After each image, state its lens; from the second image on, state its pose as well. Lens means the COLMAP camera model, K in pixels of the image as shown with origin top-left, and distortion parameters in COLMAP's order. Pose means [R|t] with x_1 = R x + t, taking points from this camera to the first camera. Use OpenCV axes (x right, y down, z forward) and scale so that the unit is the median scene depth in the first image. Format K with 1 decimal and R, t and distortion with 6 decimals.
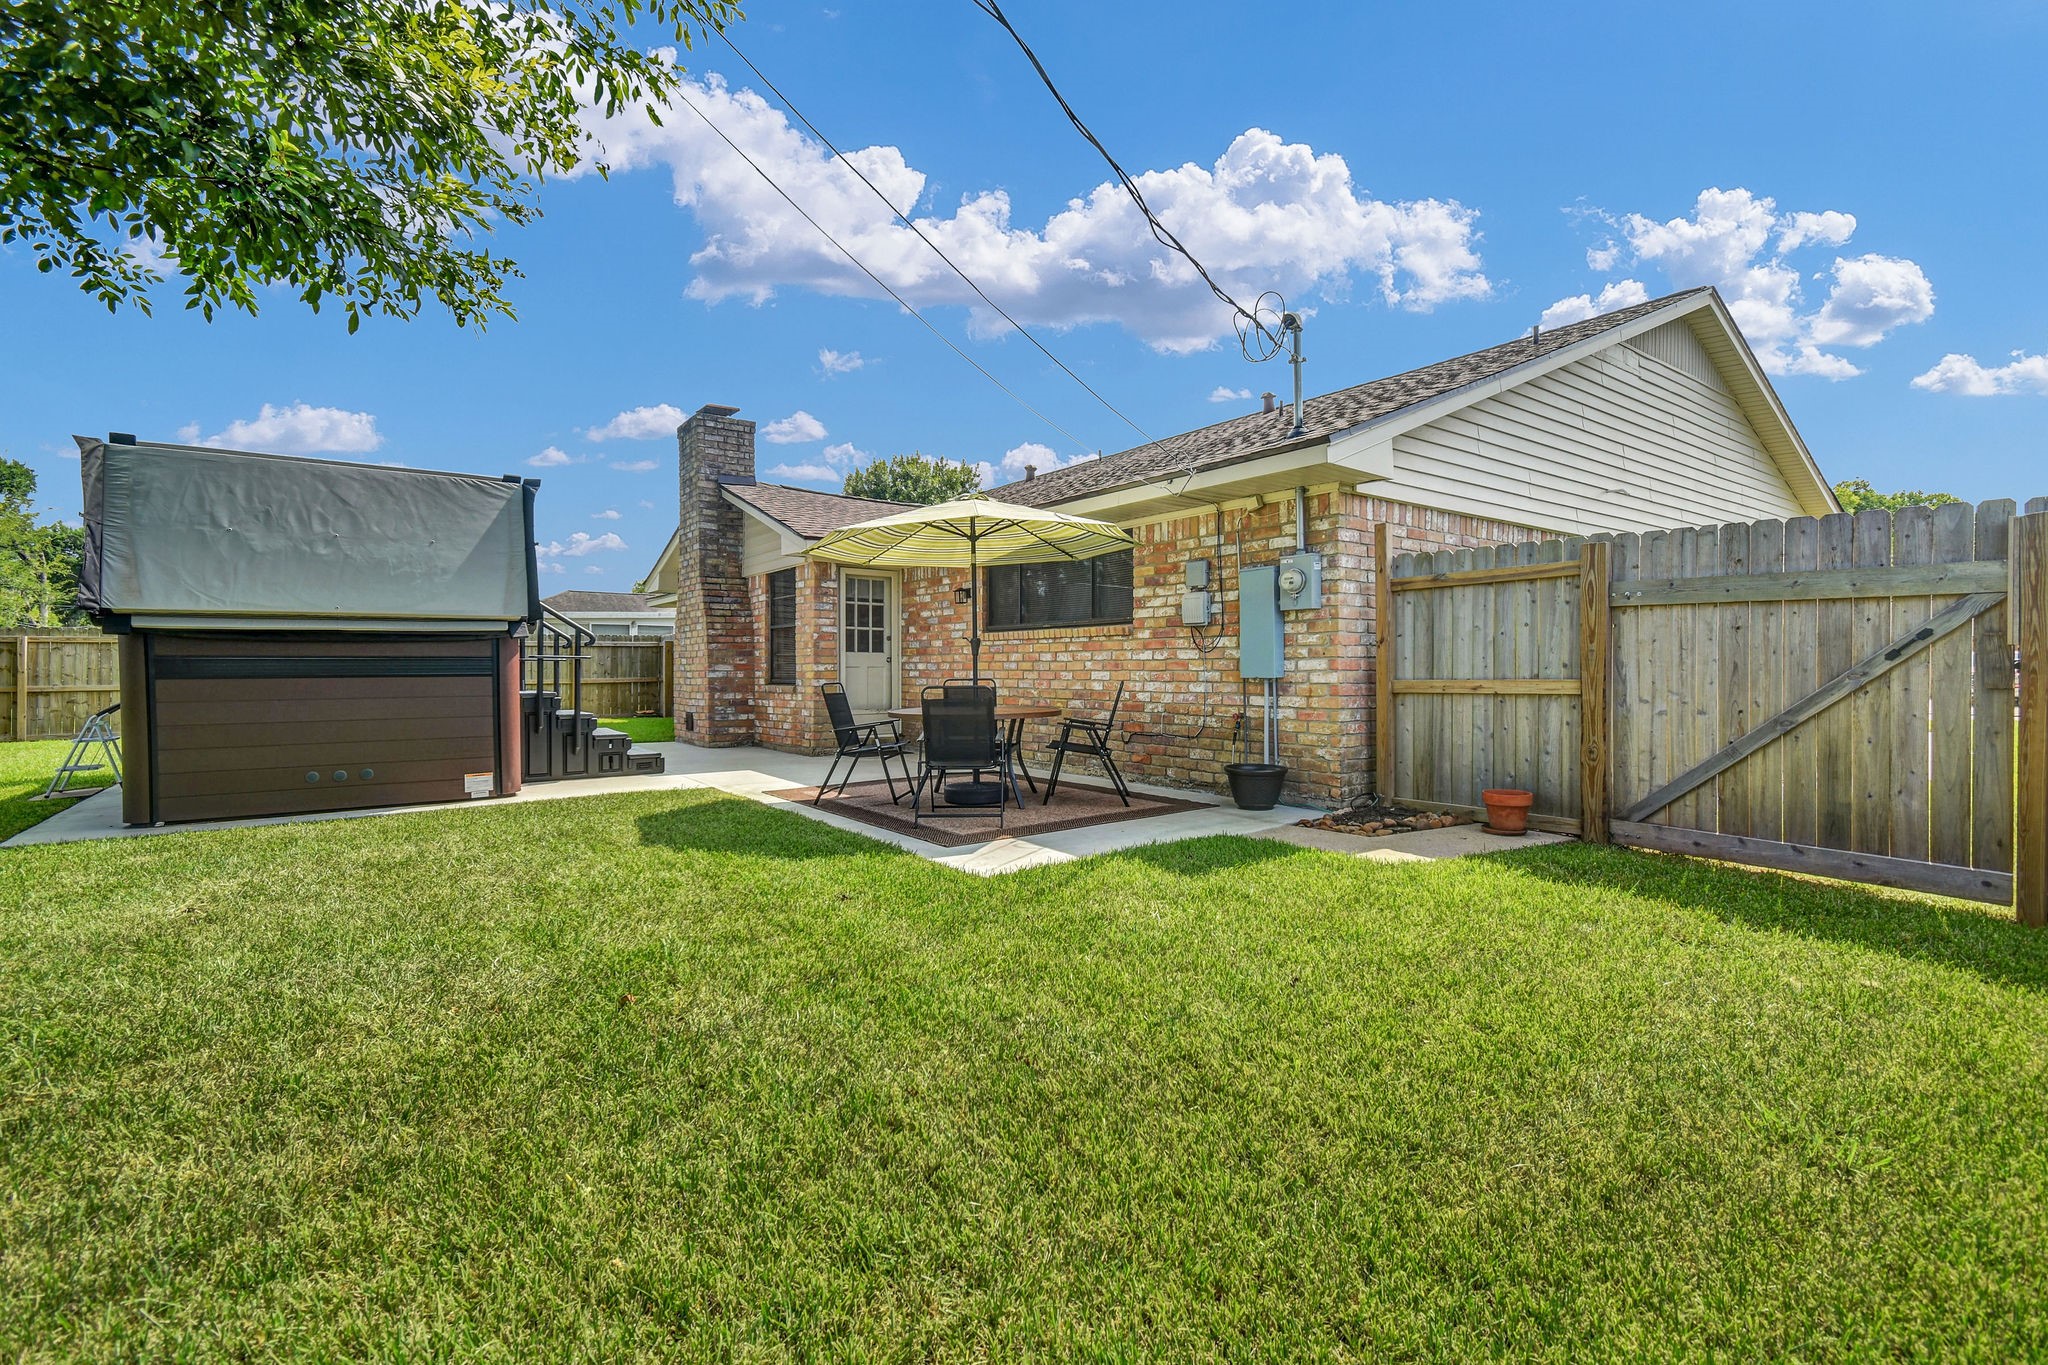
lens RADIAL K [[904.9, 0, 1026.3], [0, 904.9, 678.2], [0, 0, 1]] dist [0.000286, -0.000445]
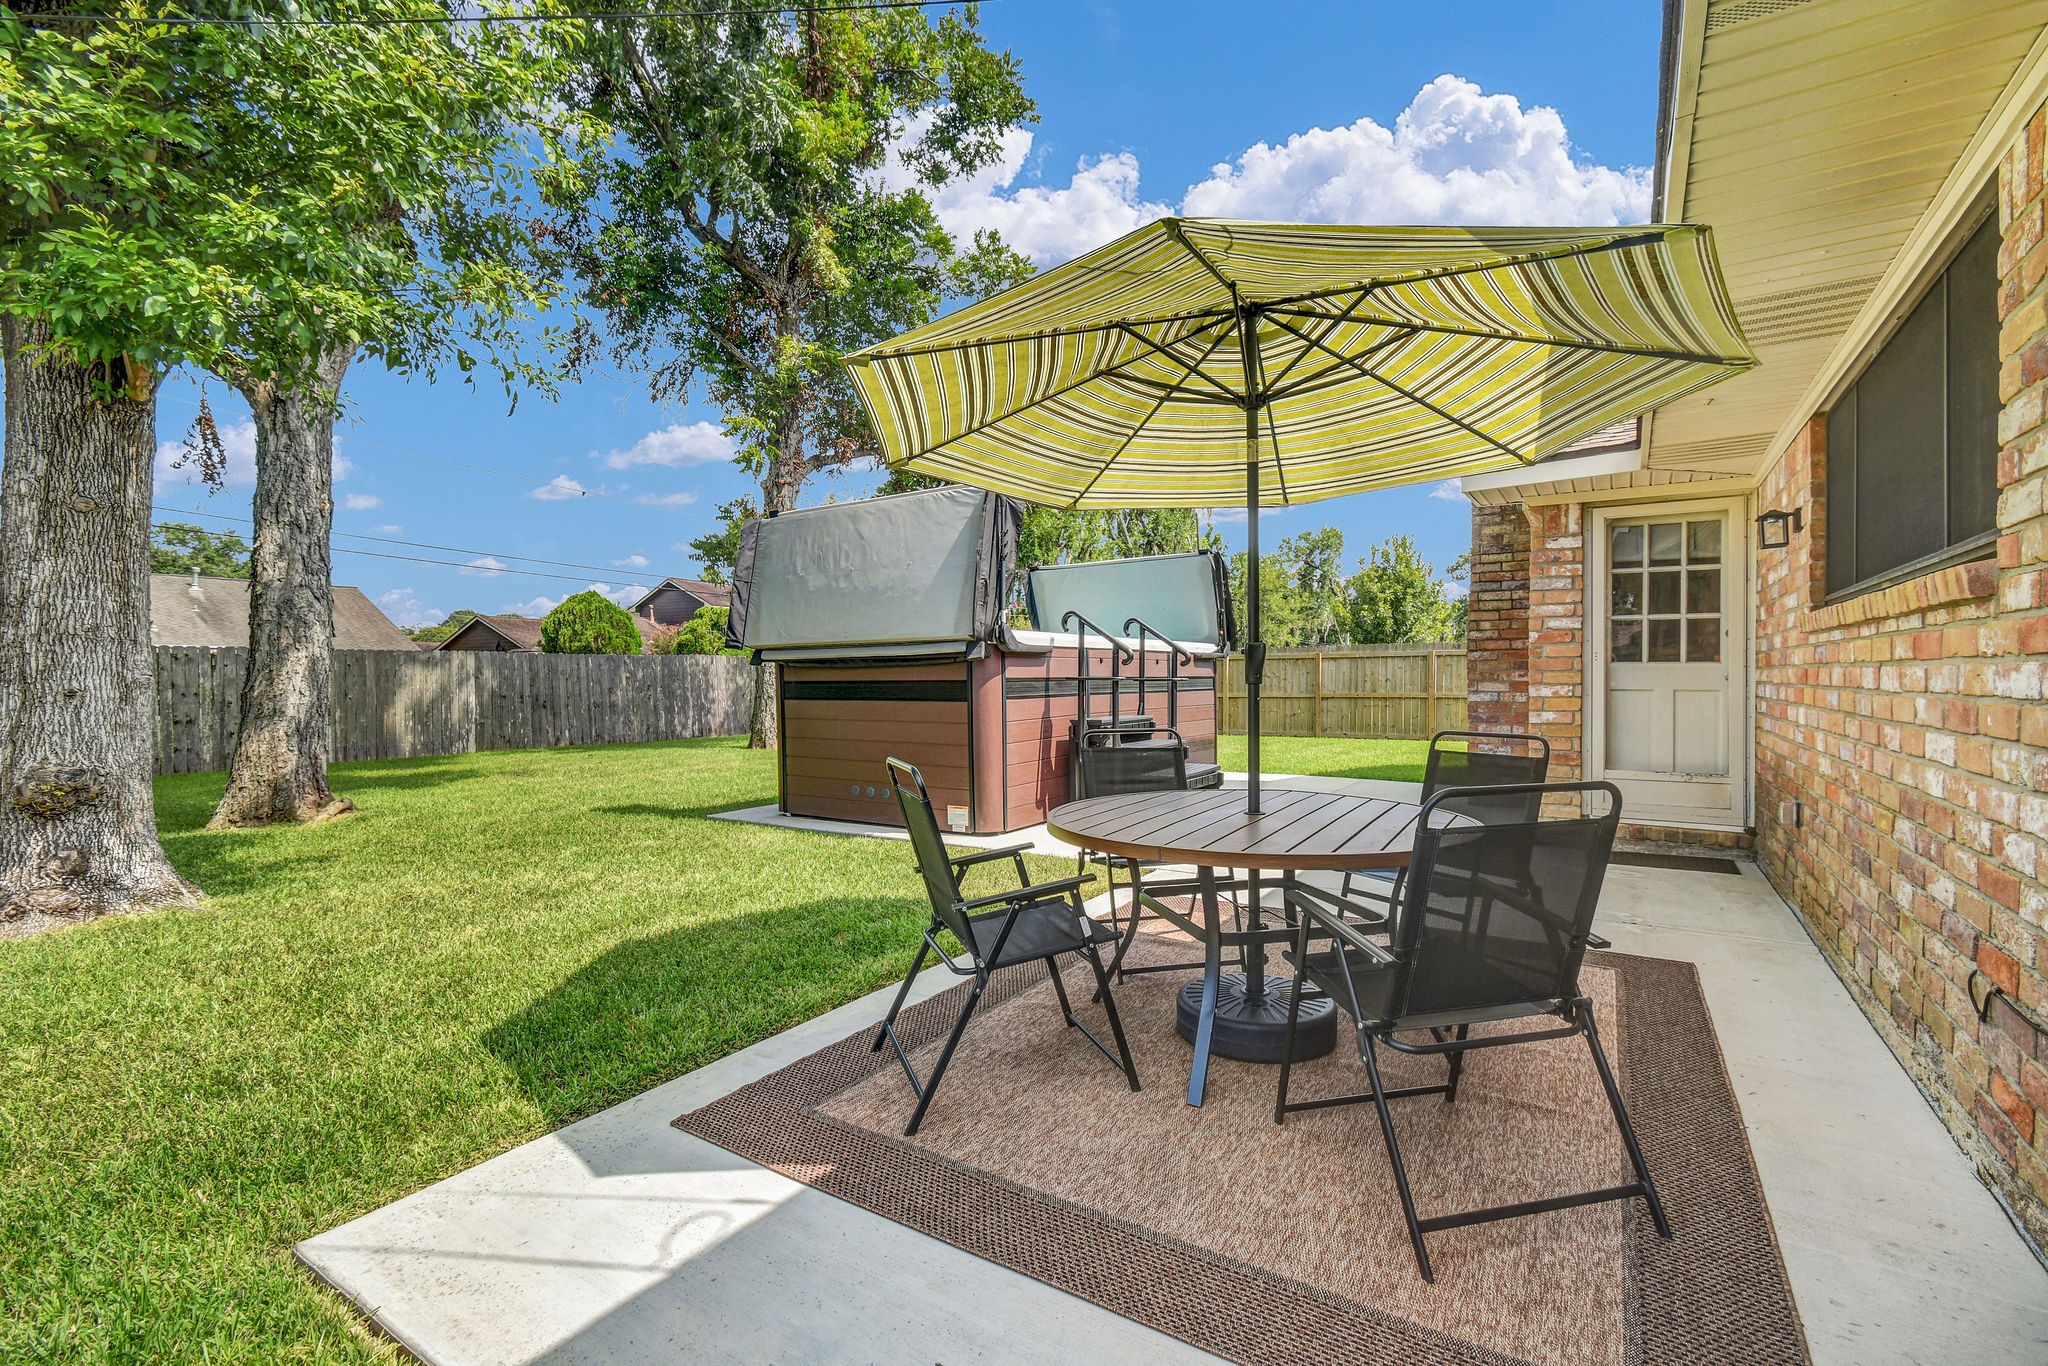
lens RADIAL K [[904.9, 0, 1025.0], [0, 904.9, 680.5], [0, 0, 1]] dist [0.000286, -0.000445]
pose [[0.355837, 0.004247, -0.934538, 0.183923], [-0.006358, 0.999978, 0.002123, -0.016879], [0.934526, 0.005186, 0.355856, 0.473191]]
